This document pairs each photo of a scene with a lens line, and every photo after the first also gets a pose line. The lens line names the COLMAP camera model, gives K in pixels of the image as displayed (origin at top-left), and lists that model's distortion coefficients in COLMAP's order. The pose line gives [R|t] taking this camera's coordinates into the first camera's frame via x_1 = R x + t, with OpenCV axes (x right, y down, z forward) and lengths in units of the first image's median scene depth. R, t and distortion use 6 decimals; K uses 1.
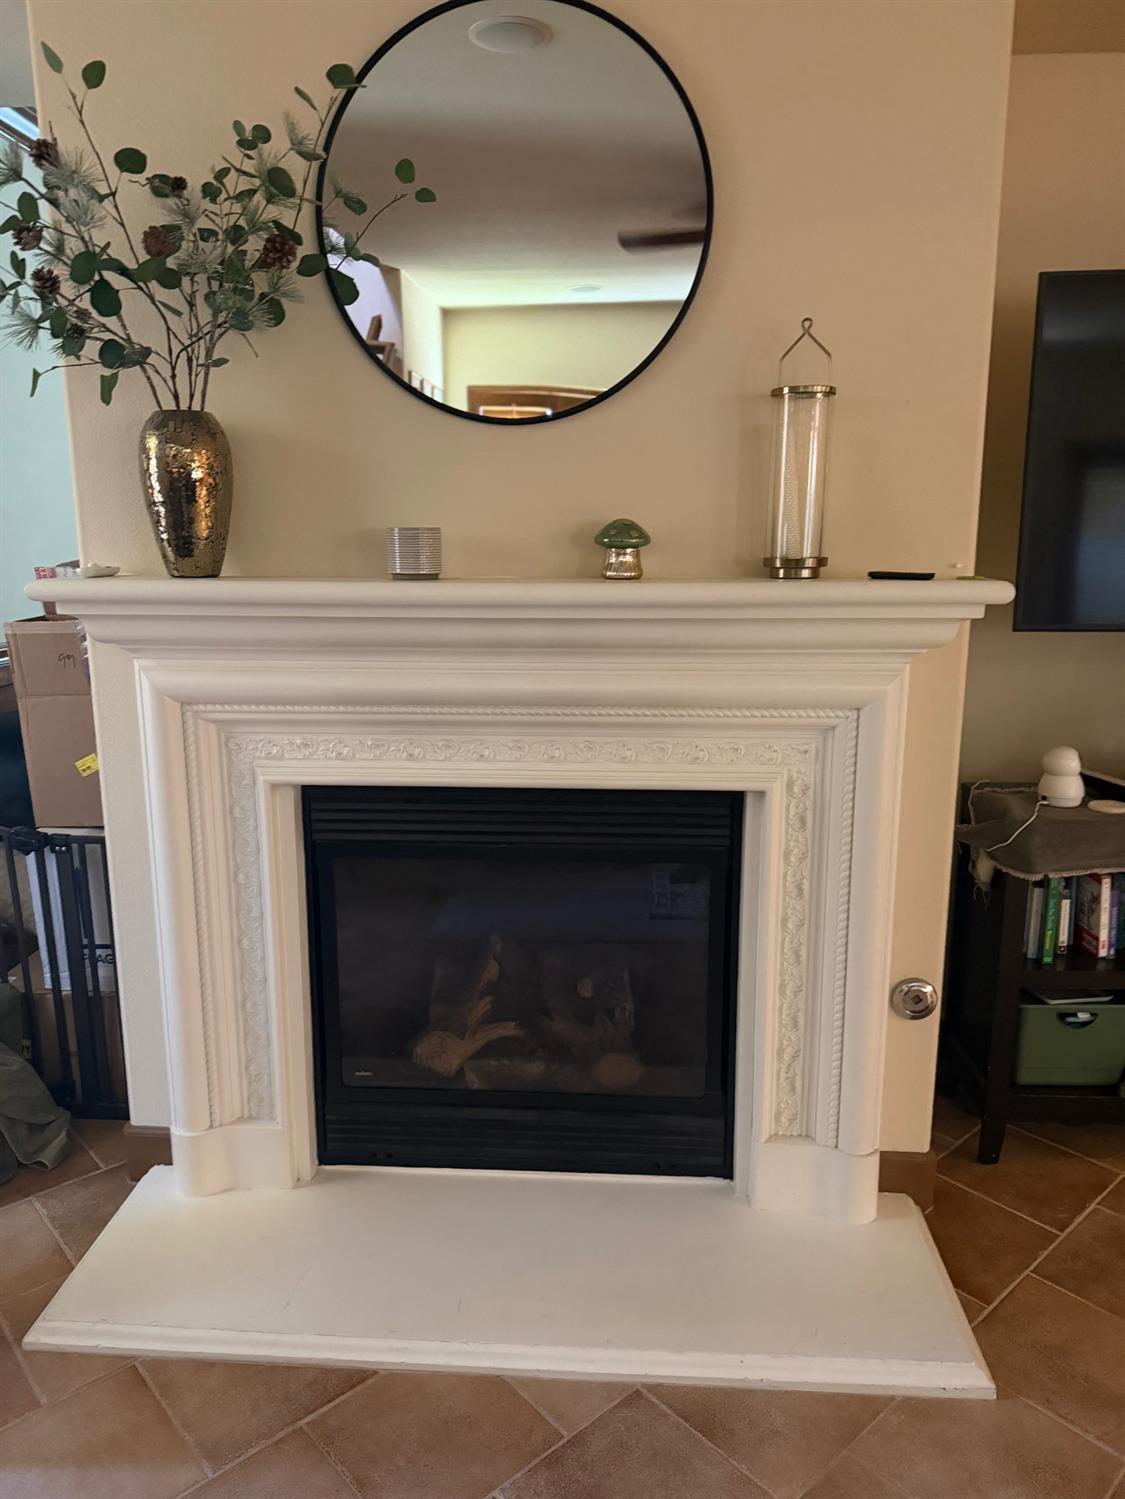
lens RADIAL K [[1031.7, 0, 562.5], [0, 1031.7, 749.5], [0, 0, 1]] dist [0.063656, -0.100670]
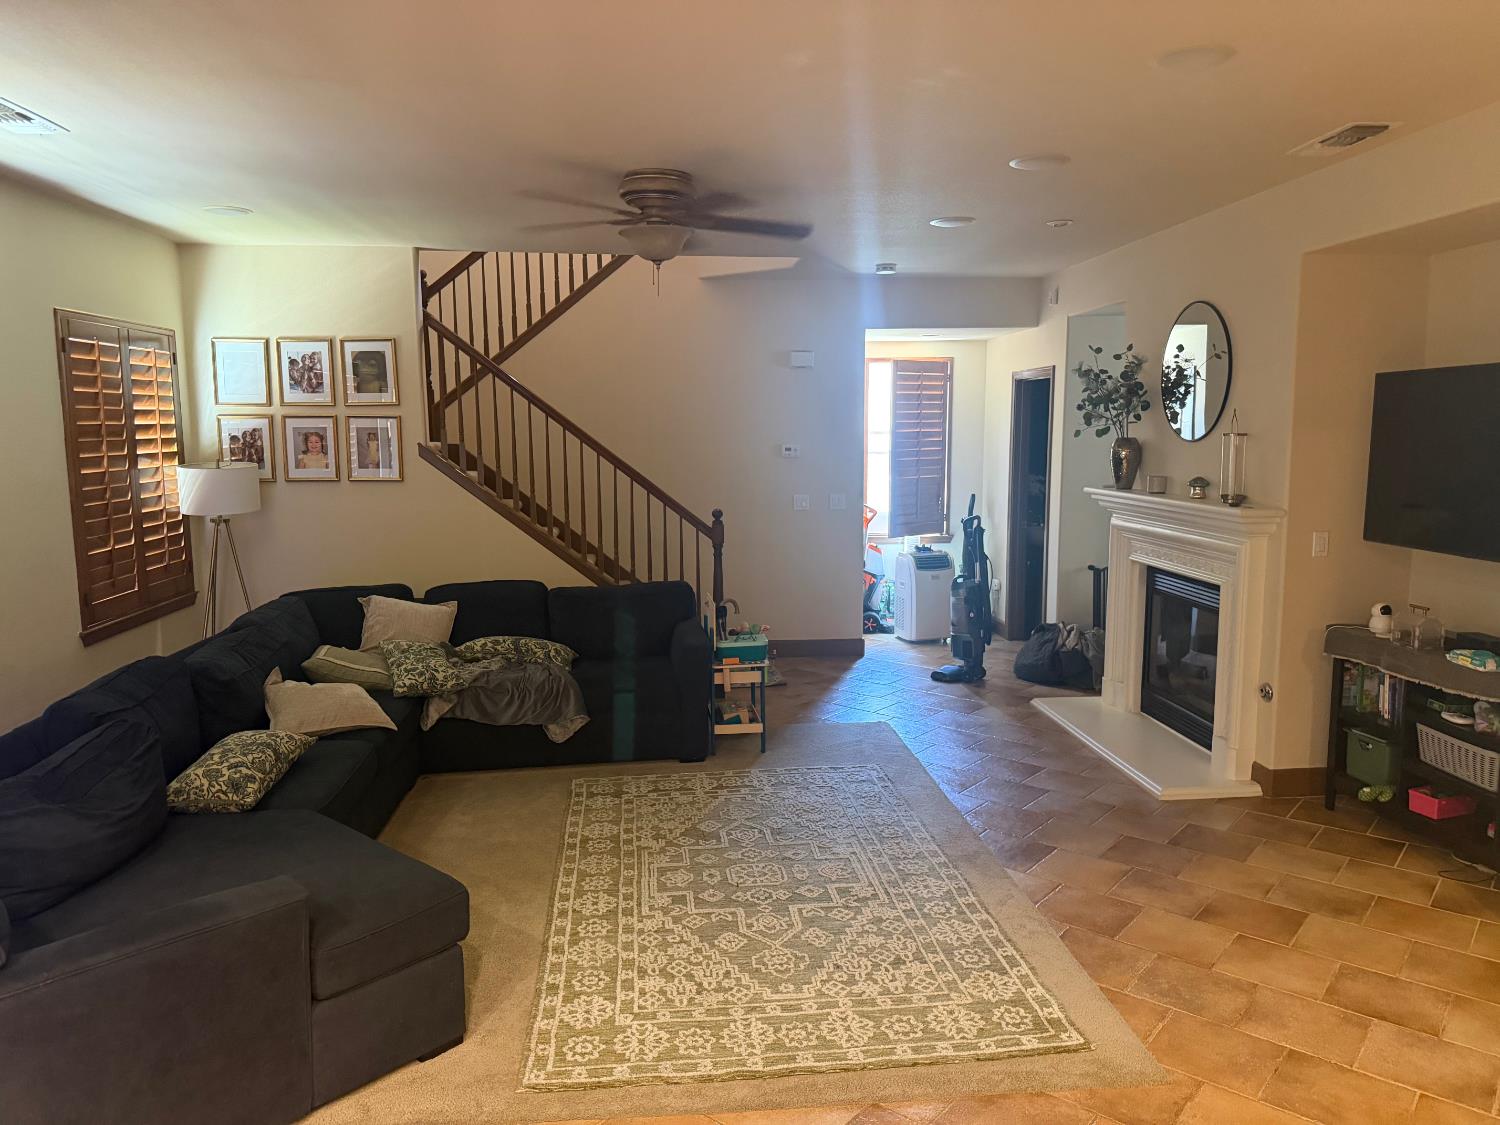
lens RADIAL K [[1032.4, 0, 750.0], [0, 1032.4, 562.5], [0, 0, 1]] dist [0.063656, -0.100670]
pose [[0.153082, 0.132538, -0.979285, 2.598030], [-0.205246, 0.973620, 0.099687, -0.032196], [0.966664, 0.185734, 0.176247, -0.594029]]
